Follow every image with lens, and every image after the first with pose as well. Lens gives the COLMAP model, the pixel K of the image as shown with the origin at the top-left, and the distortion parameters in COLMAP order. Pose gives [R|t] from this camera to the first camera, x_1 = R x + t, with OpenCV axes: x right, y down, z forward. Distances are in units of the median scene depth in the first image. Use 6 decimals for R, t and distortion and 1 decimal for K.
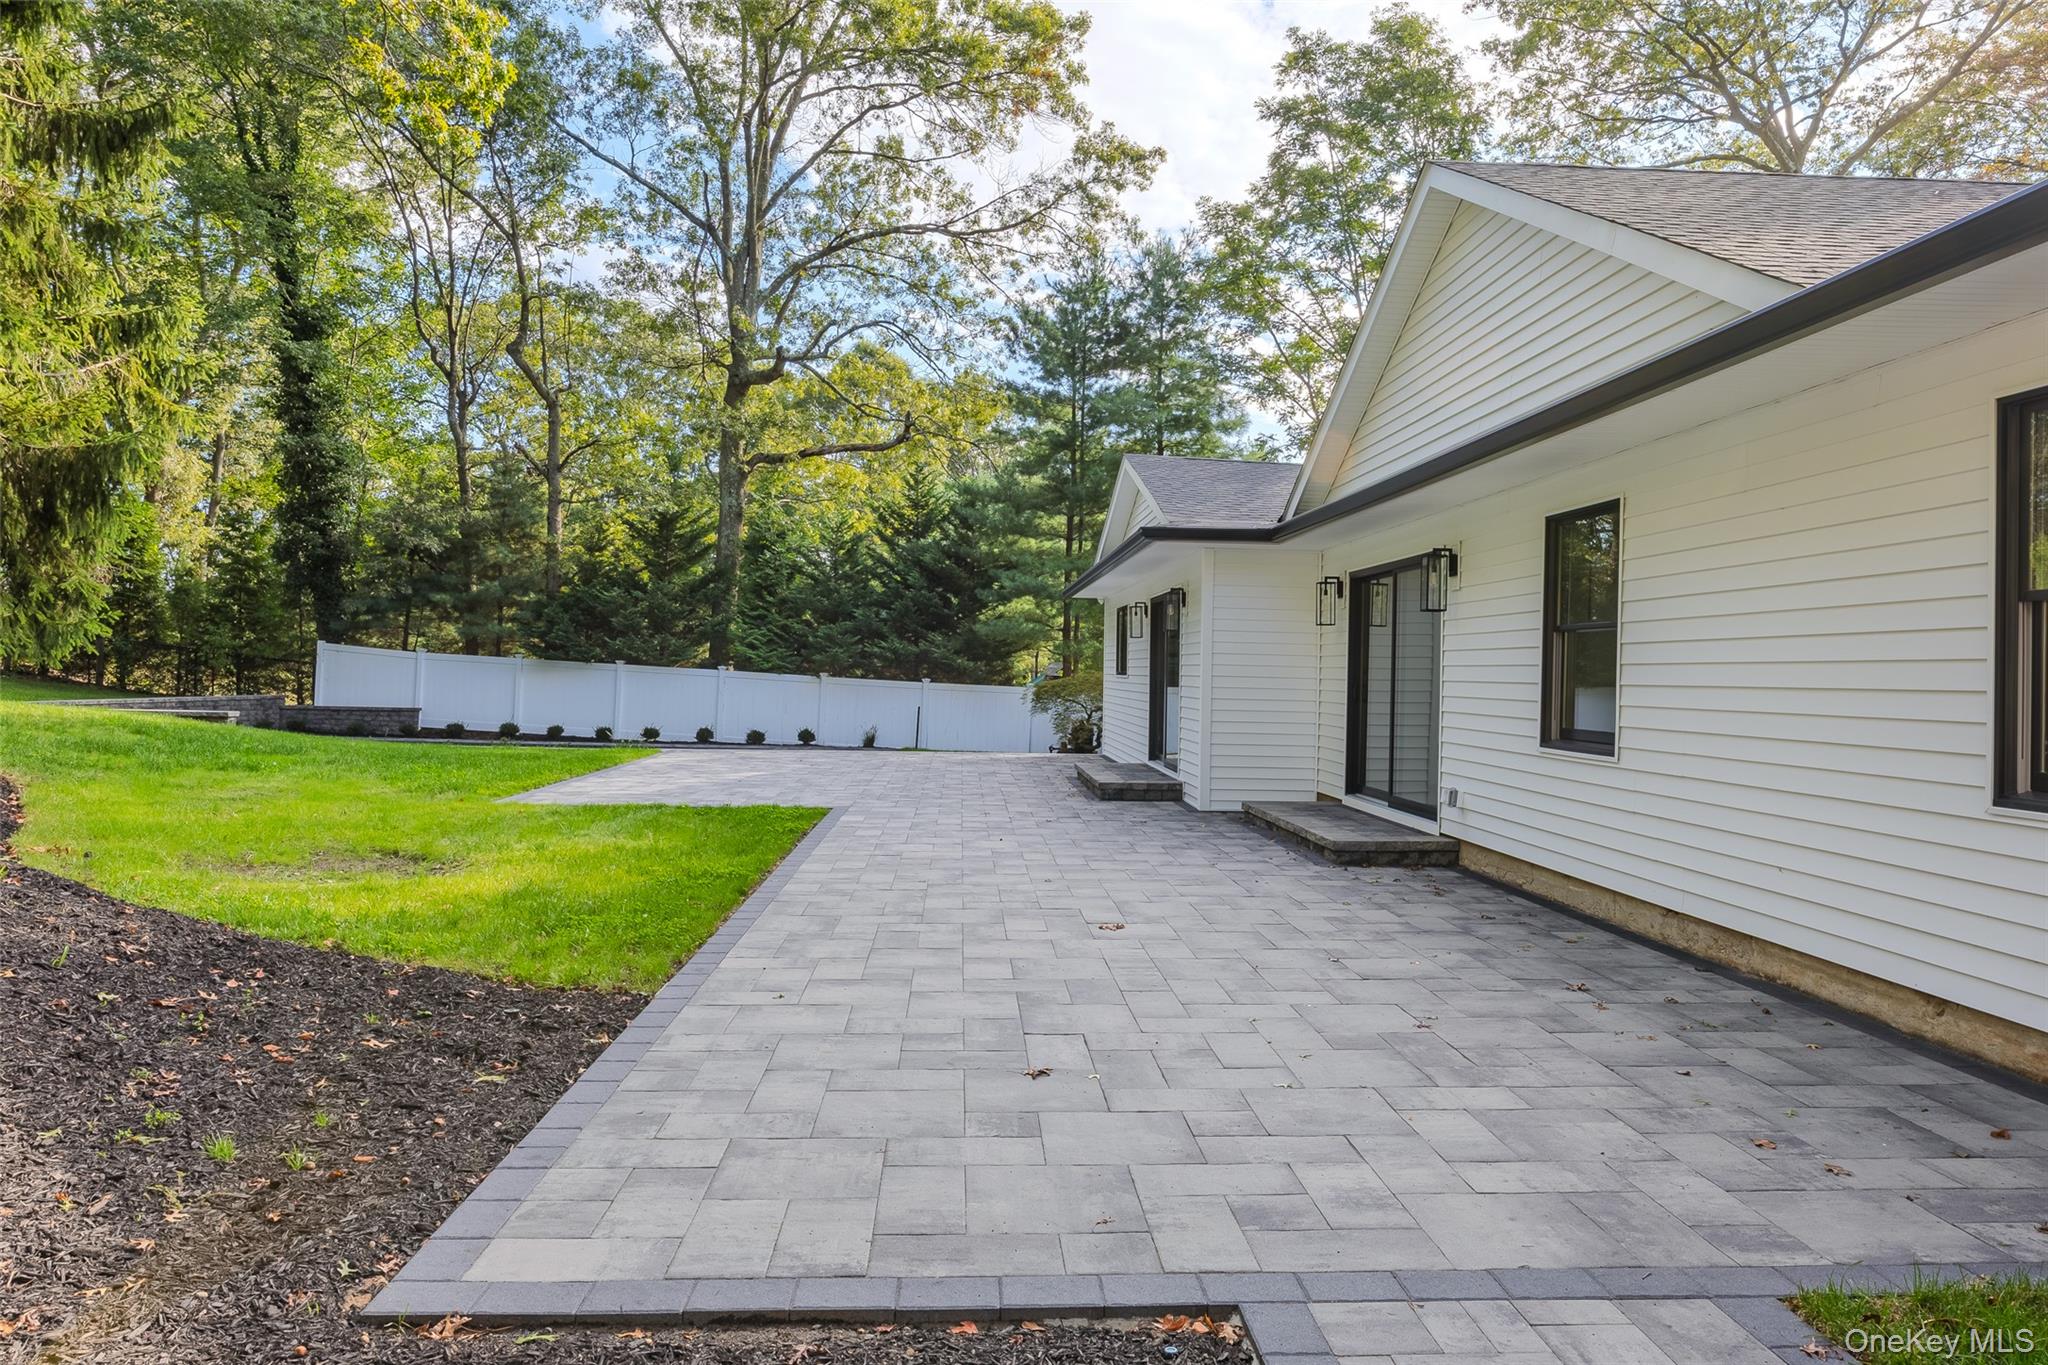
lens RADIAL K [[1285.6, 0, 1024.0], [0, 1285.6, 682.5], [0, 0, 1]] dist [-0.006733, -0.000206]
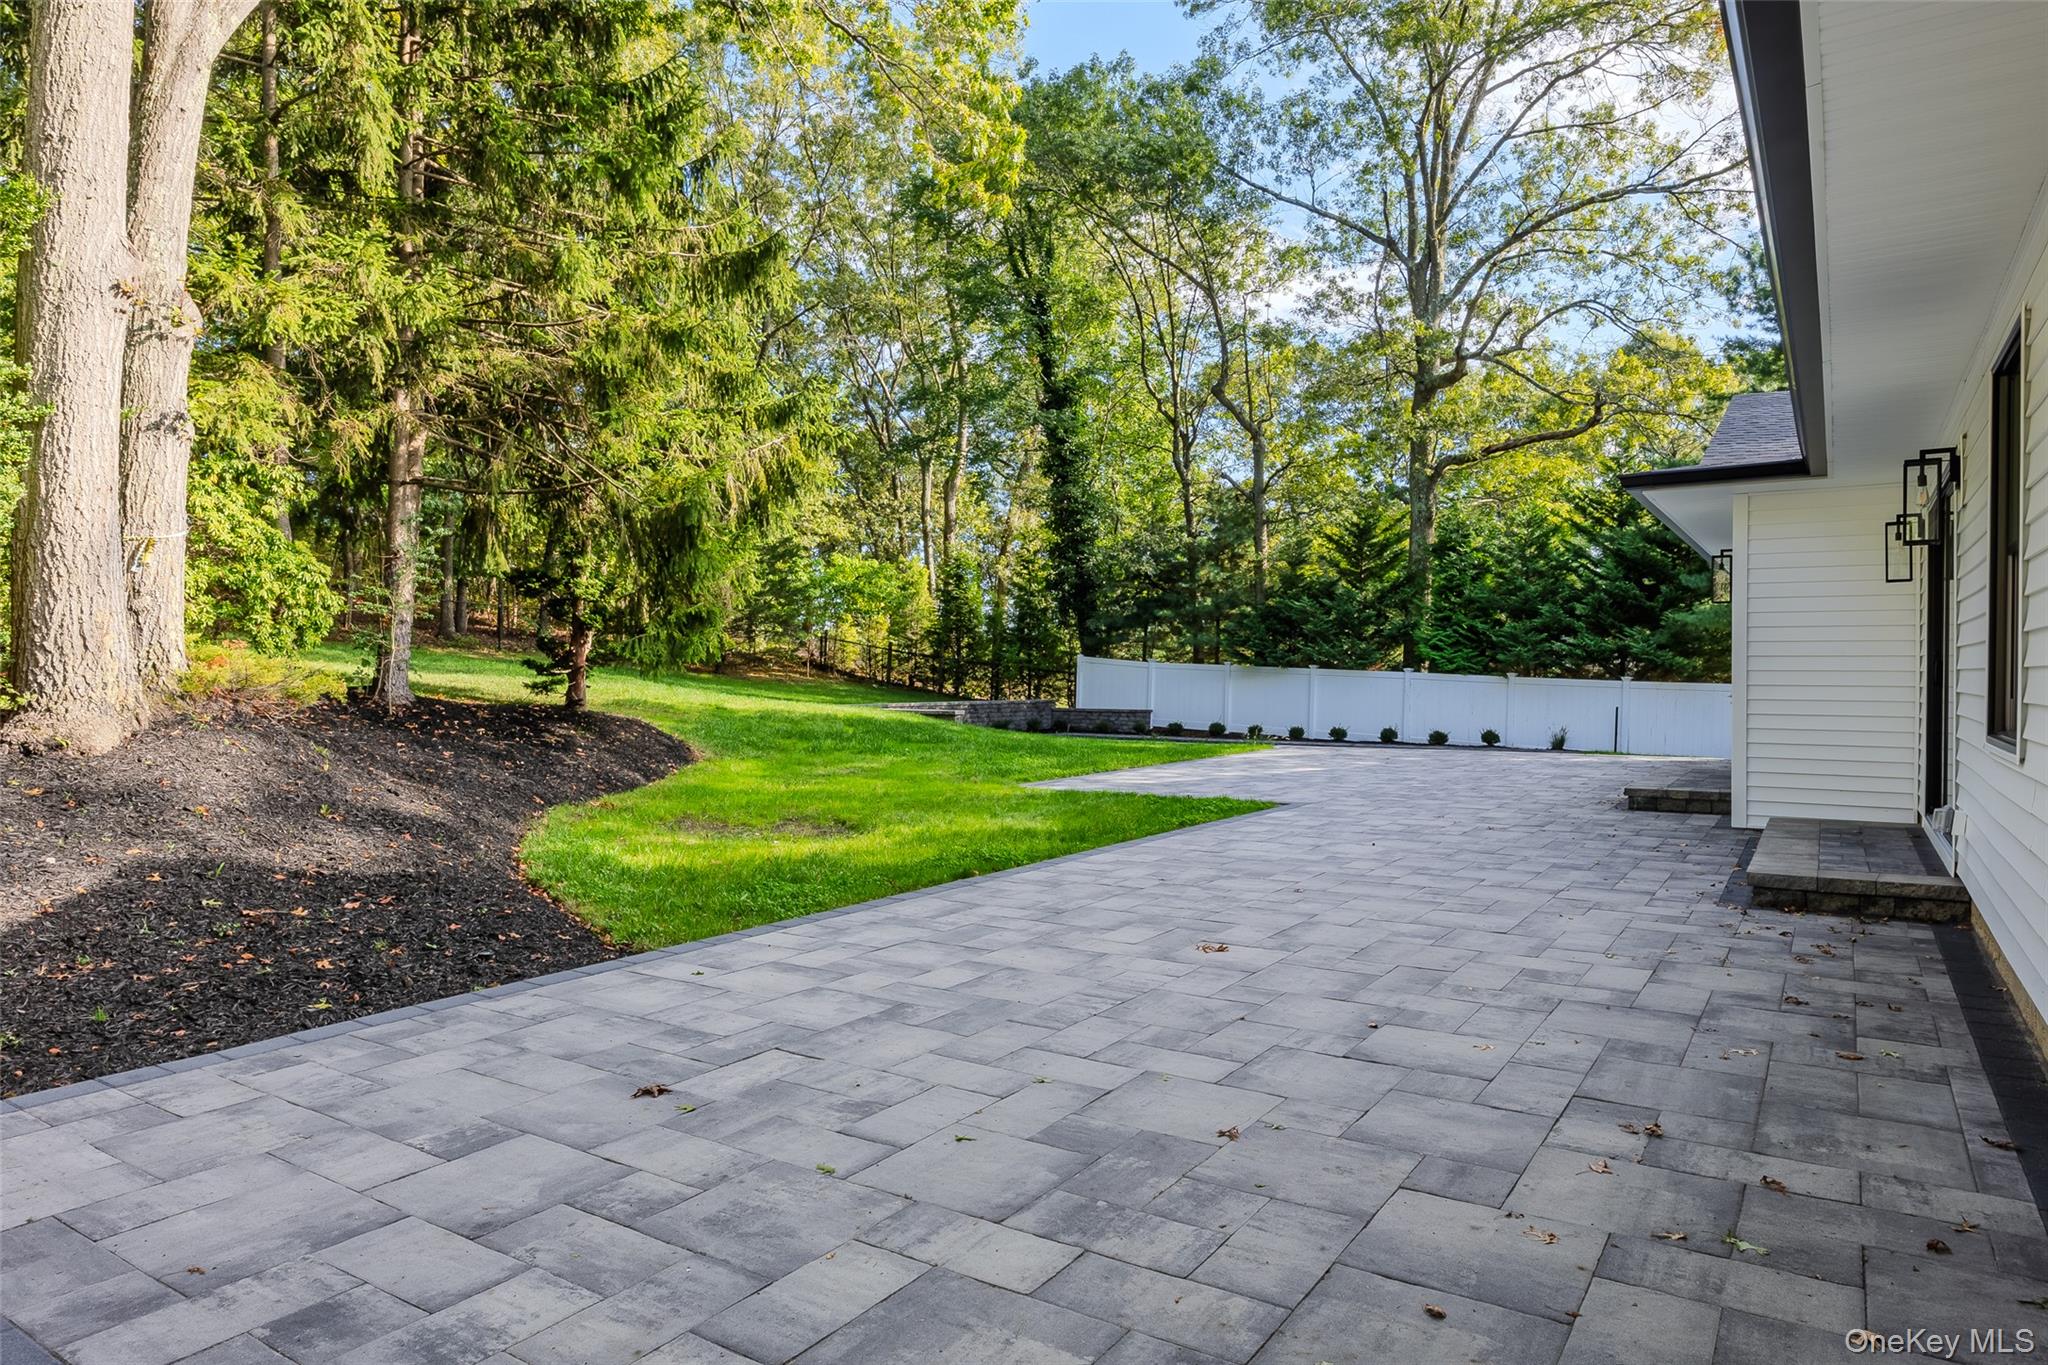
lens RADIAL K [[1193.9, 0, 1057.2], [0, 1193.9, 690.3], [0, 0, 1]] dist [-0.000819, -0.003213]
pose [[0.815380, -0.012132, -0.578799, 0.086388], [0.011972, 0.999920, -0.004093, 0.005355], [0.578802, -0.003592, 0.815460, 0.063344]]
